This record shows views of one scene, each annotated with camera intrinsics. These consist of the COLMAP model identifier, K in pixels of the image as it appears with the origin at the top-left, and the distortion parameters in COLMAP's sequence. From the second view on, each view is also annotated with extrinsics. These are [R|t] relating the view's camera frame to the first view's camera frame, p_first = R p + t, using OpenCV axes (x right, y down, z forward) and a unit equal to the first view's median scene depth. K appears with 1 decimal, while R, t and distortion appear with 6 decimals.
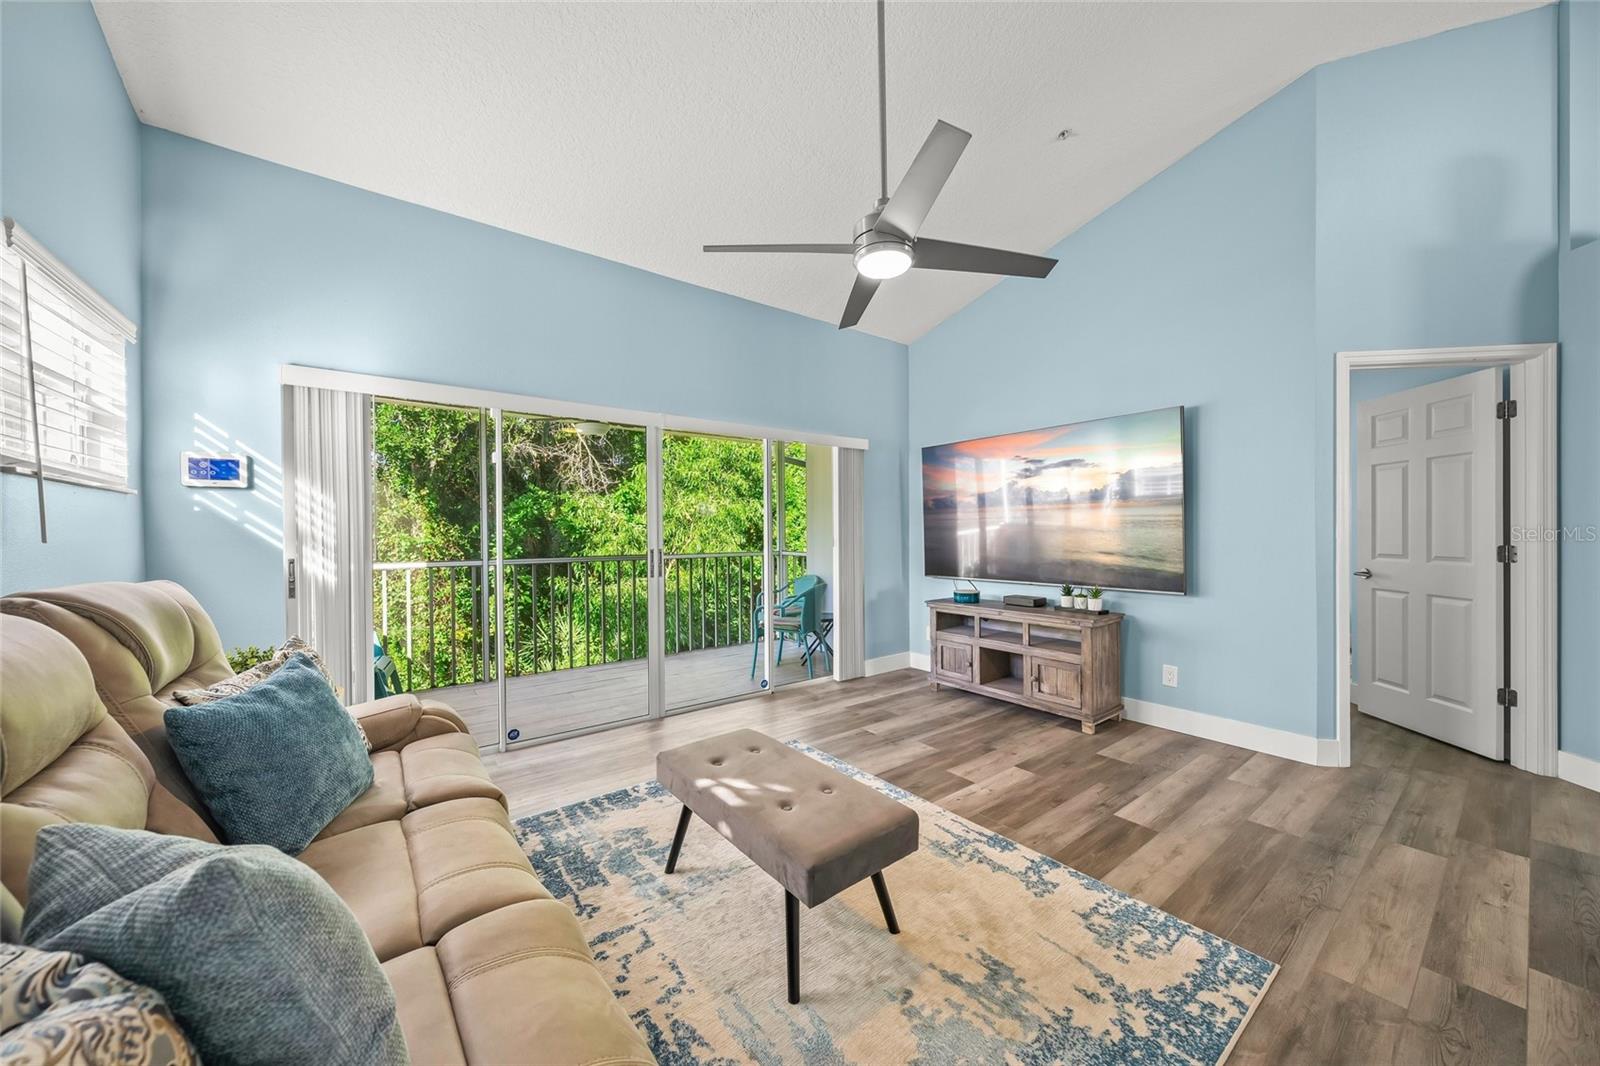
lens RADIAL K [[570.4, 0, 804.5], [0, 570.4, 533.4], [0, 0, 1]] dist [0.000145, 0.000007]
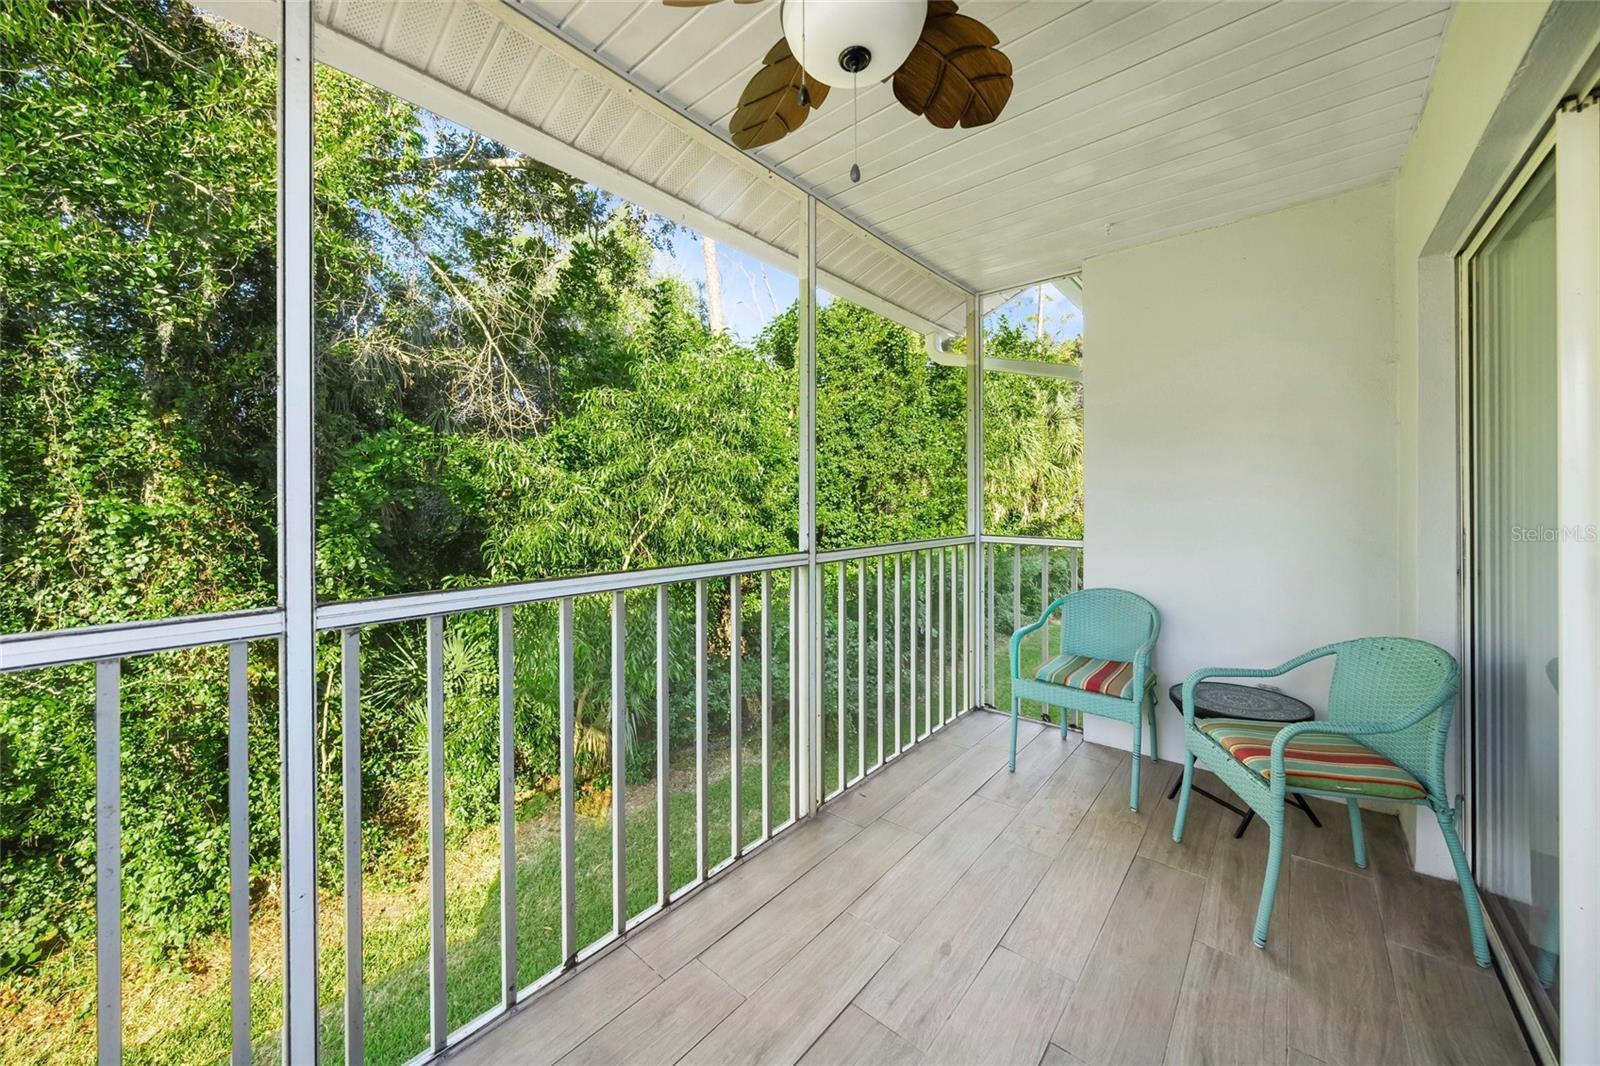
lens RADIAL K [[570.4, 0, 789.1], [0, 570.4, 505.0], [0, 0, 1]] dist [0.000145, 0.000007]
pose [[0.980248, 0.006531, 0.197662, -0.209963], [-0.007428, 0.999965, 0.003798, 0.000185], [-0.197630, -0.005192, 0.980263, 0.367809]]
